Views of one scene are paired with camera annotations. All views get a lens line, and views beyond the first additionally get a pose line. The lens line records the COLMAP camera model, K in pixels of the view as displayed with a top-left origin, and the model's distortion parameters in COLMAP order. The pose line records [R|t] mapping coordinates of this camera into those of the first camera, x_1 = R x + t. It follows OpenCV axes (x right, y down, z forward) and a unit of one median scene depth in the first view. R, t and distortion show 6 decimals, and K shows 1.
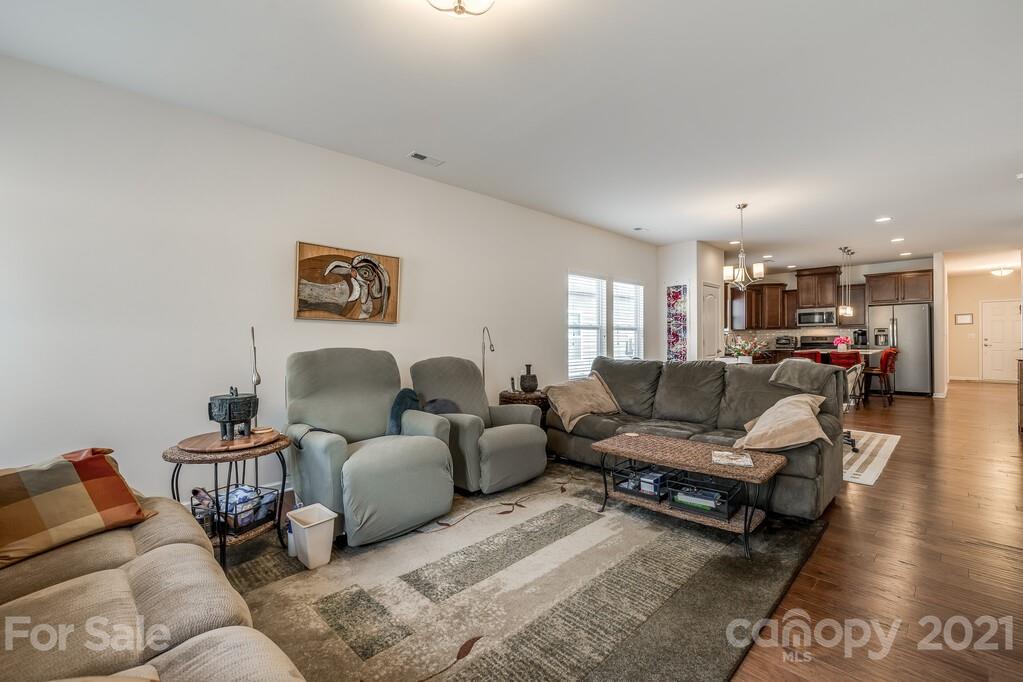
lens RADIAL K [[430.5, 0, 518.4], [0, 430.5, 340.2], [0, 0, 1]] dist [-0.000247, 0.000095]
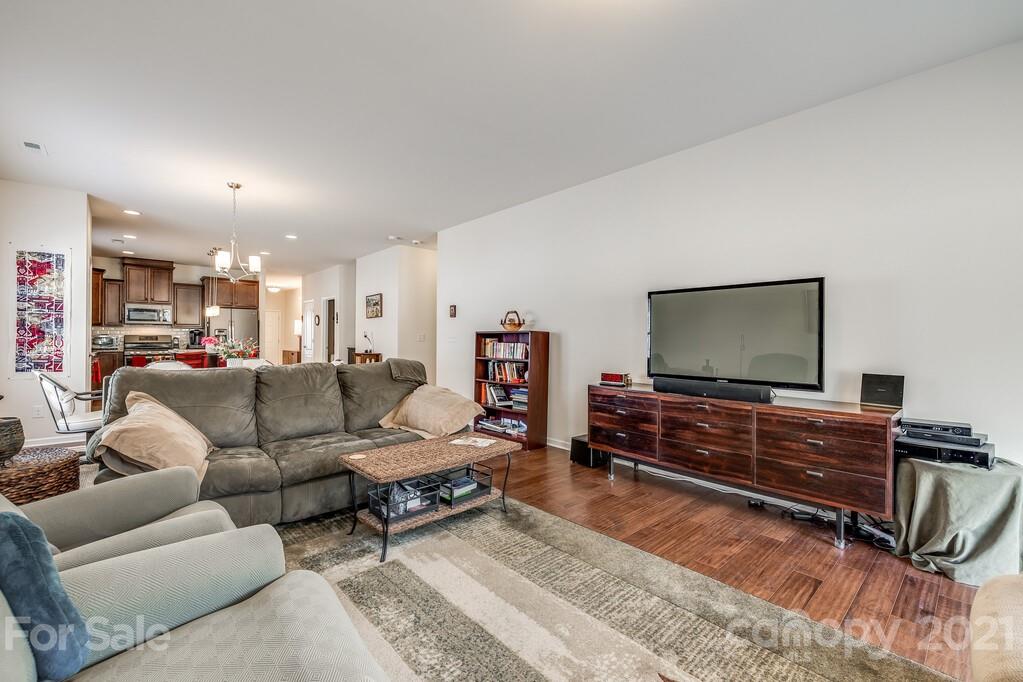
lens RADIAL K [[427.0, 0, 507.9], [0, 427.0, 340.4], [0, 0, 1]] dist [-0.000618, 0.000078]
pose [[0.045668, 0.002977, 0.998952, -0.220748], [-0.004584, 0.999986, -0.002771, 0.000517], [-0.998946, -0.004453, 0.045681, 0.285764]]
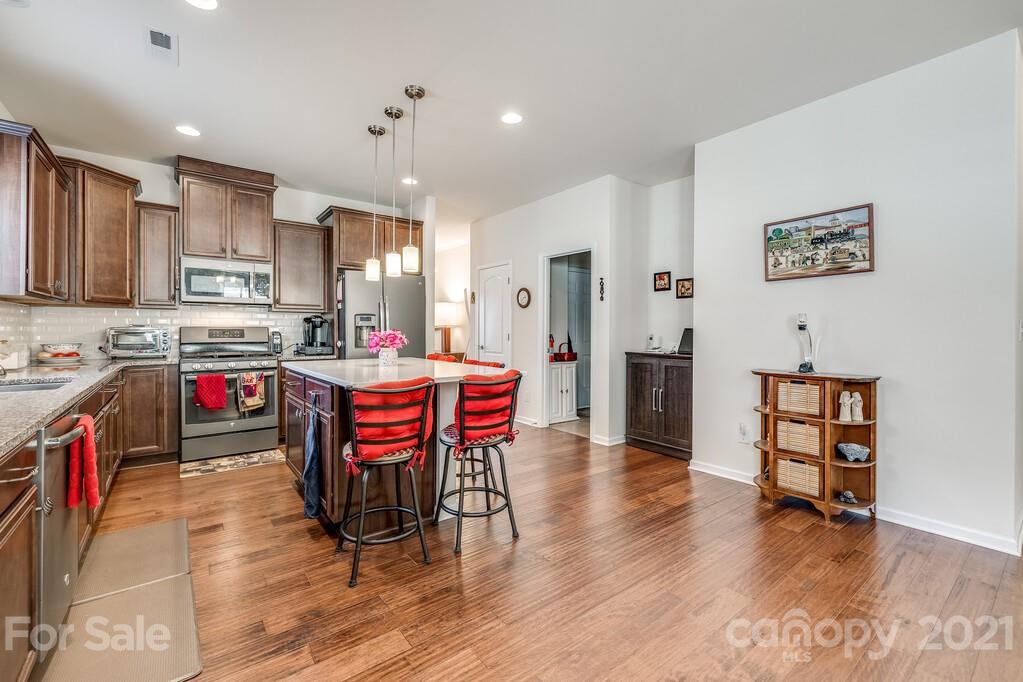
lens RADIAL K [[431.9, 0, 511.8], [0, 431.9, 336.2], [0, 0, 1]] dist [-0.000001, 0.000016]
pose [[0.115603, -0.002626, 0.993292, 0.409637], [-0.002840, 0.999992, 0.002974, -0.003352], [-0.993291, -0.003165, 0.115594, 0.913259]]
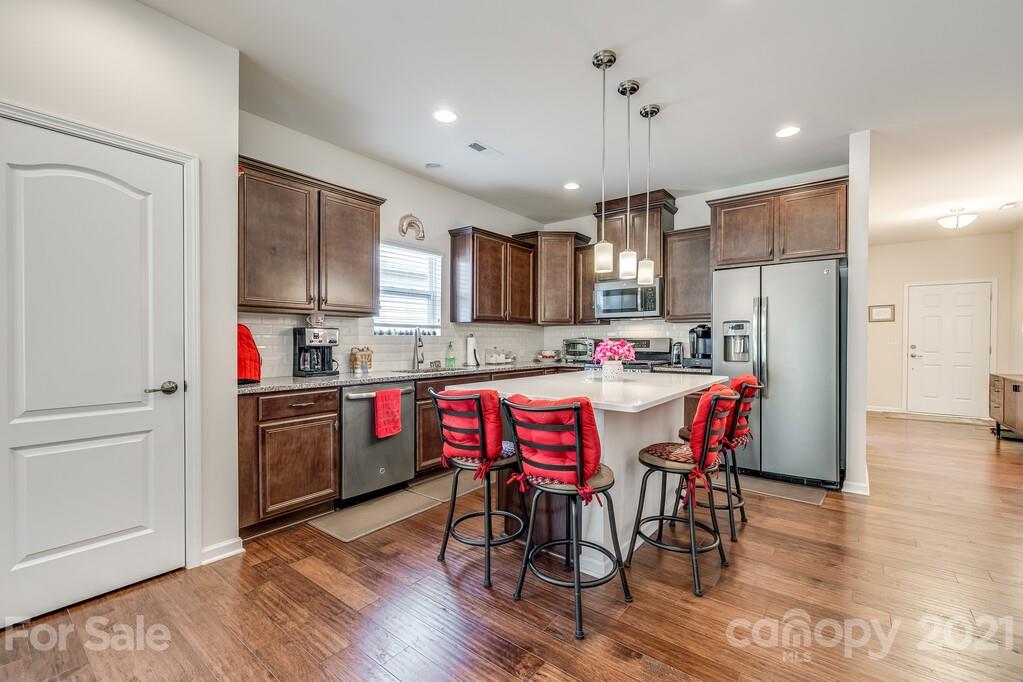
lens RADIAL K [[434.3, 0, 513.9], [0, 434.3, 348.4], [0, 0, 1]] dist [-0.000396, 0.000105]
pose [[0.990629, 0.004847, 0.136496, 0.677342], [-0.007003, 0.999858, 0.015317, -0.006361], [-0.136402, -0.016130, 0.990522, 0.720945]]
